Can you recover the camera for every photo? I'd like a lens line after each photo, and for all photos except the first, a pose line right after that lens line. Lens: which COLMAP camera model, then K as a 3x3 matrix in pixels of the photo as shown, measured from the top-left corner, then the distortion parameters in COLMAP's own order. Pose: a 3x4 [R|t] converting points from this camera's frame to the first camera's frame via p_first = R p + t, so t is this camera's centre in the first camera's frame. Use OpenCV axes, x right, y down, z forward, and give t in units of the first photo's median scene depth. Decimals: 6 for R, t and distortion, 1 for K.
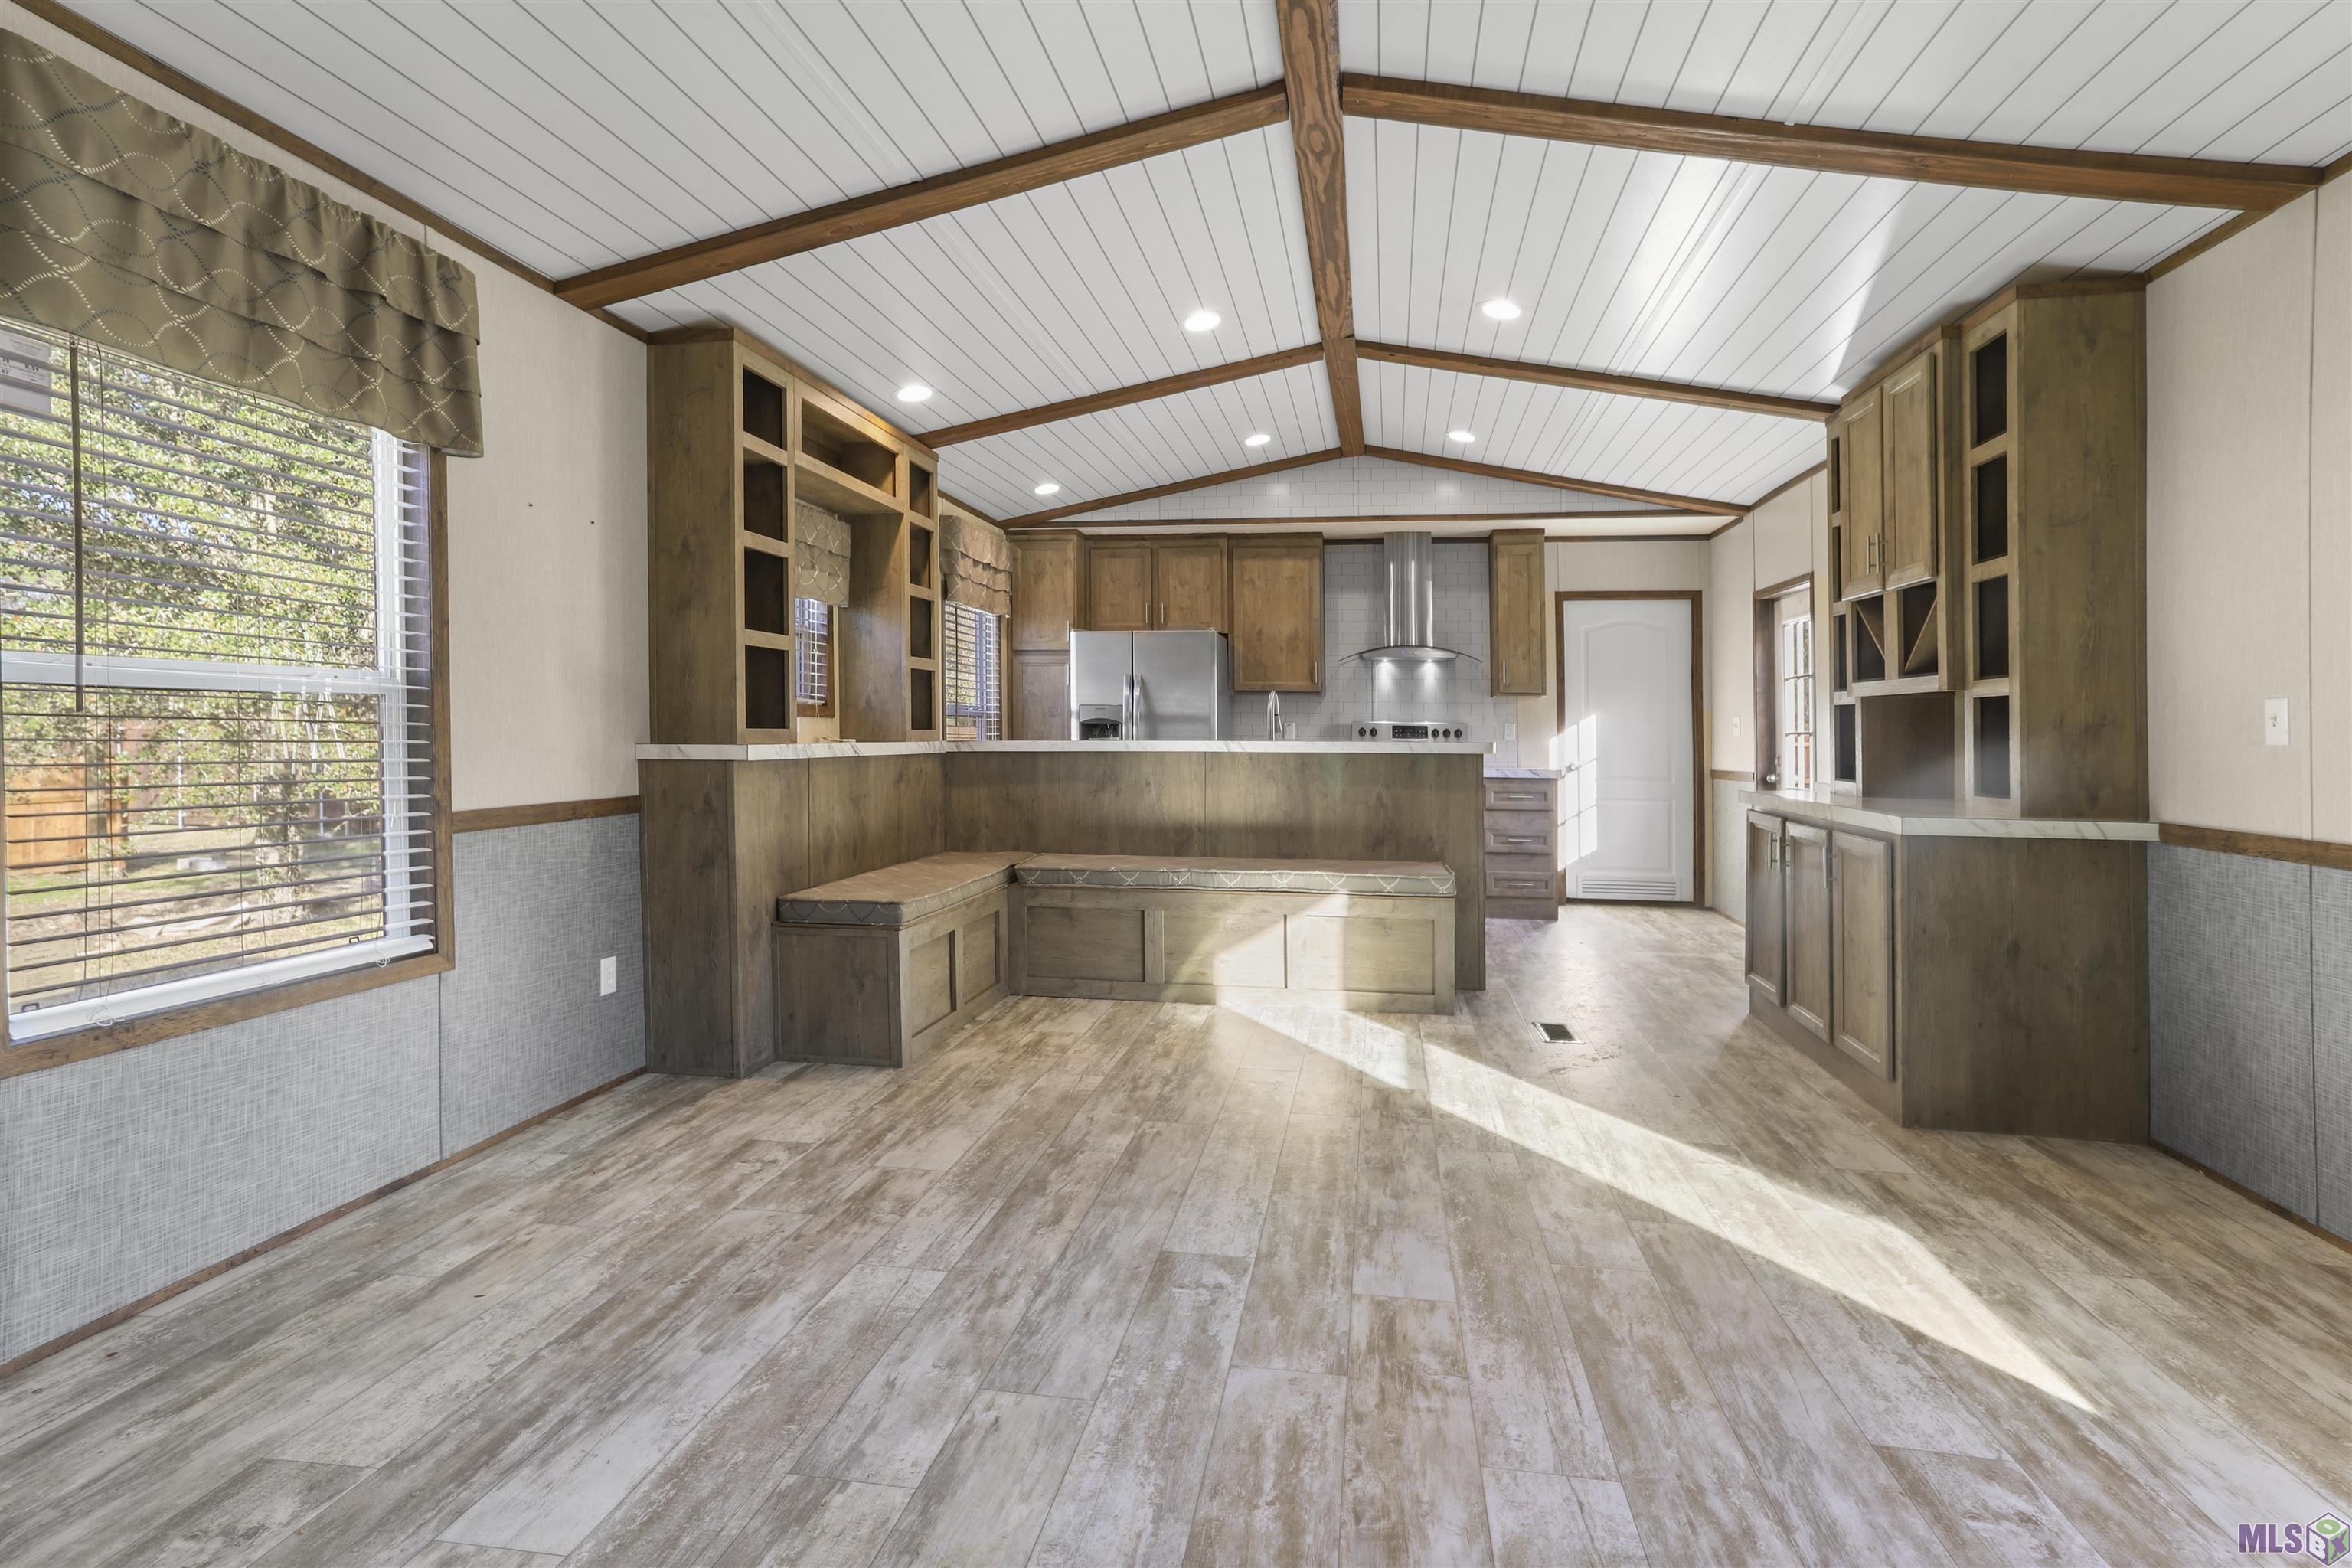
lens RADIAL K [[1137.2, 0, 1207.5], [0, 1137.2, 695.1], [0, 0, 1]] dist [-0.009904, -0.001520]
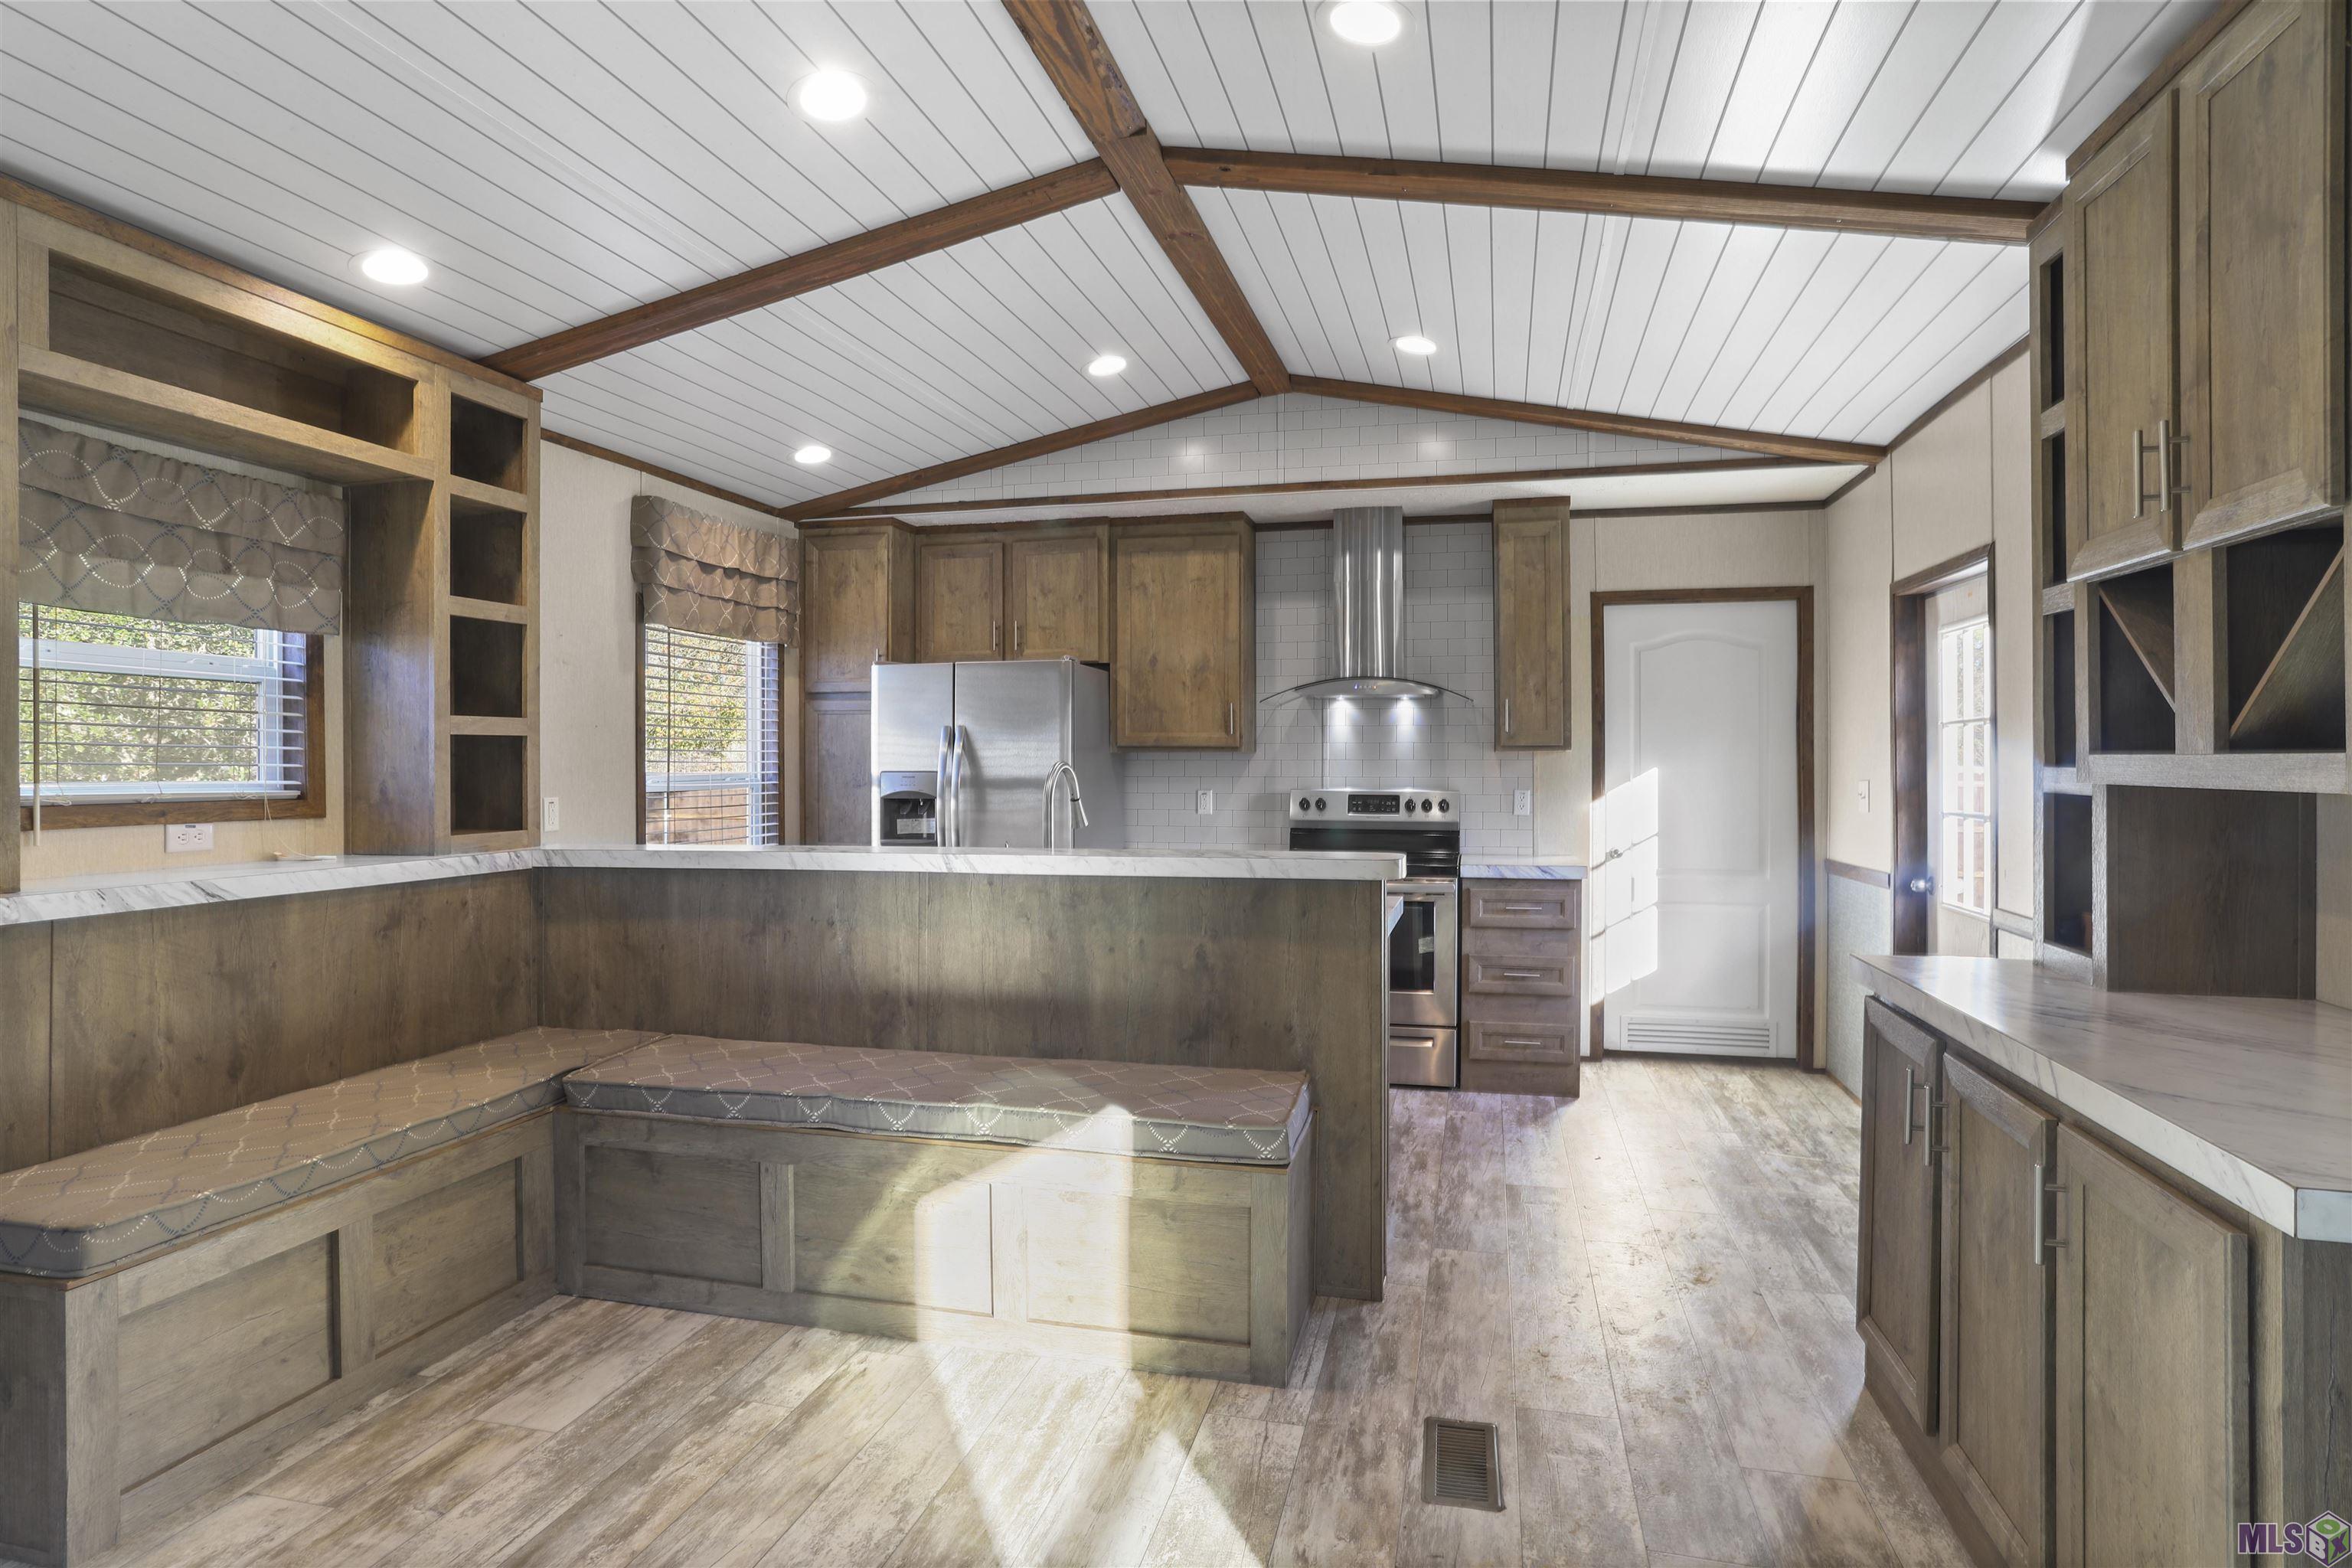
lens RADIAL K [[1255.8, 0, 1188.5], [0, 1255.8, 775.6], [0, 0, 1]] dist [-0.034786, 0.014575]
pose [[0.997180, -0.011458, -0.074168, 0.177073], [0.014314, 0.999172, 0.038089, -0.020823], [0.073670, -0.039044, 0.996518, 0.349518]]
